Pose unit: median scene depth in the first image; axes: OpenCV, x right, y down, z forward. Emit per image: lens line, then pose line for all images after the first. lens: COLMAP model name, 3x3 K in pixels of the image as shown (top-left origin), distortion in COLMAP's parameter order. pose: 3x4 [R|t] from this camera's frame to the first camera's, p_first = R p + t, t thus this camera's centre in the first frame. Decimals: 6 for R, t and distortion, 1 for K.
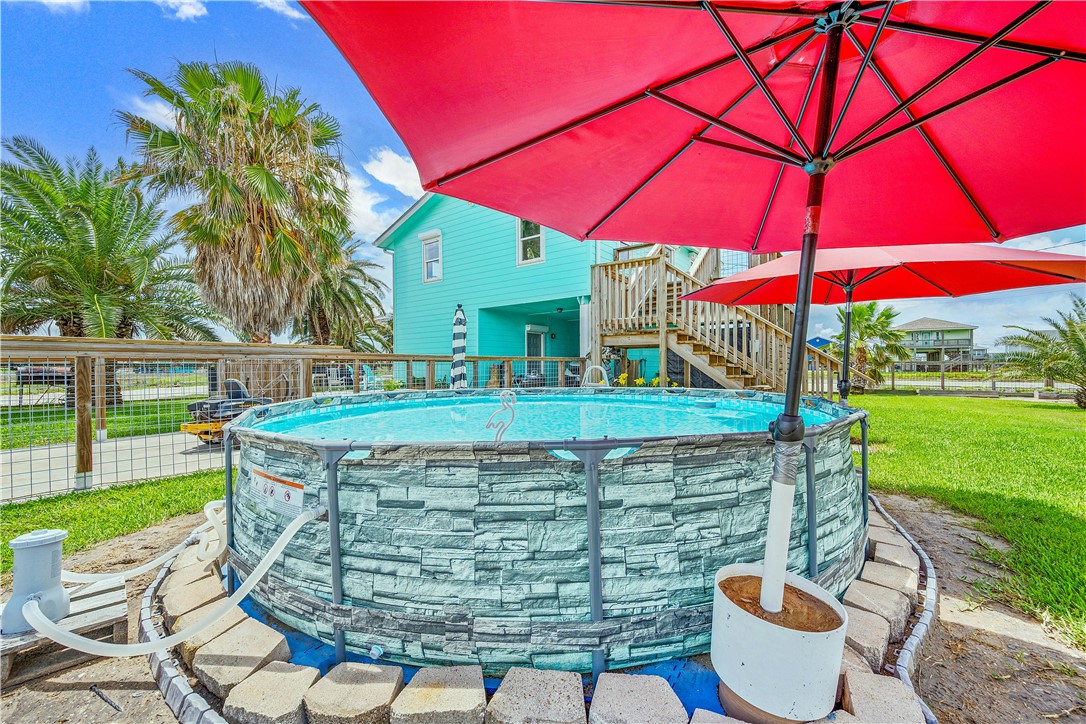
lens RADIAL K [[427.5, 0, 548.8], [0, 427.5, 366.5], [0, 0, 1]] dist [-0.002236, -0.000325]
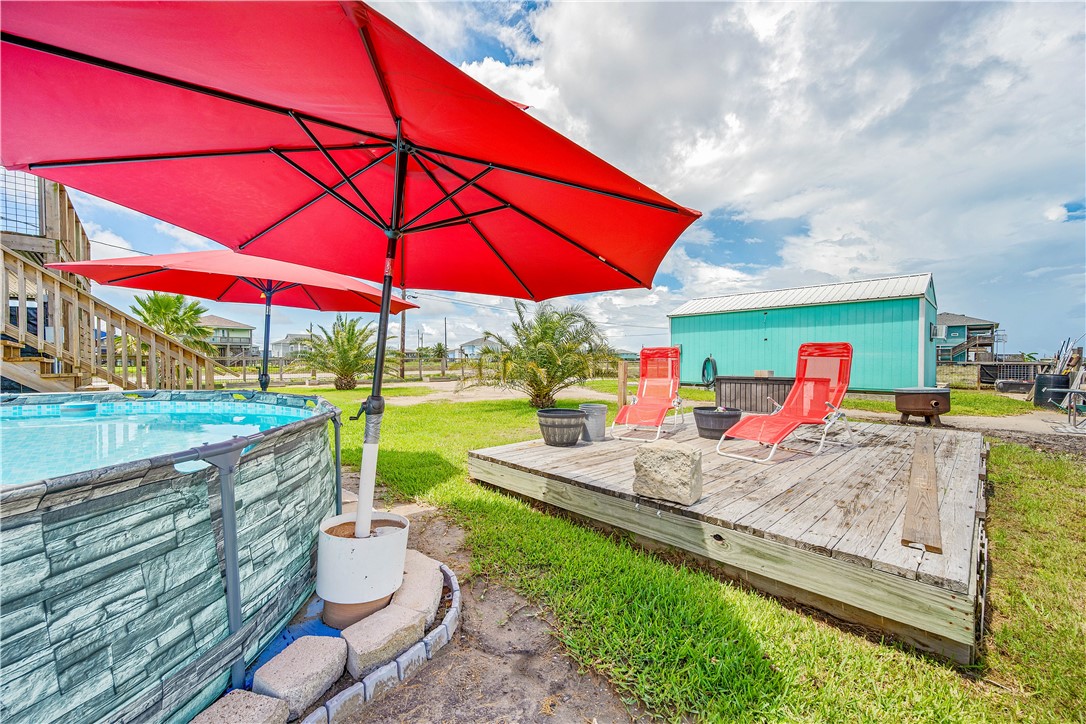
lens RADIAL K [[427.5, 0, 548.8], [0, 427.5, 366.5], [0, 0, 1]] dist [-0.002236, -0.000325]
pose [[0.176341, -0.011111, 0.984267, -0.669887], [0.000390, 0.999937, 0.011218, -0.001879], [-0.984329, -0.001595, 0.176334, 0.144434]]
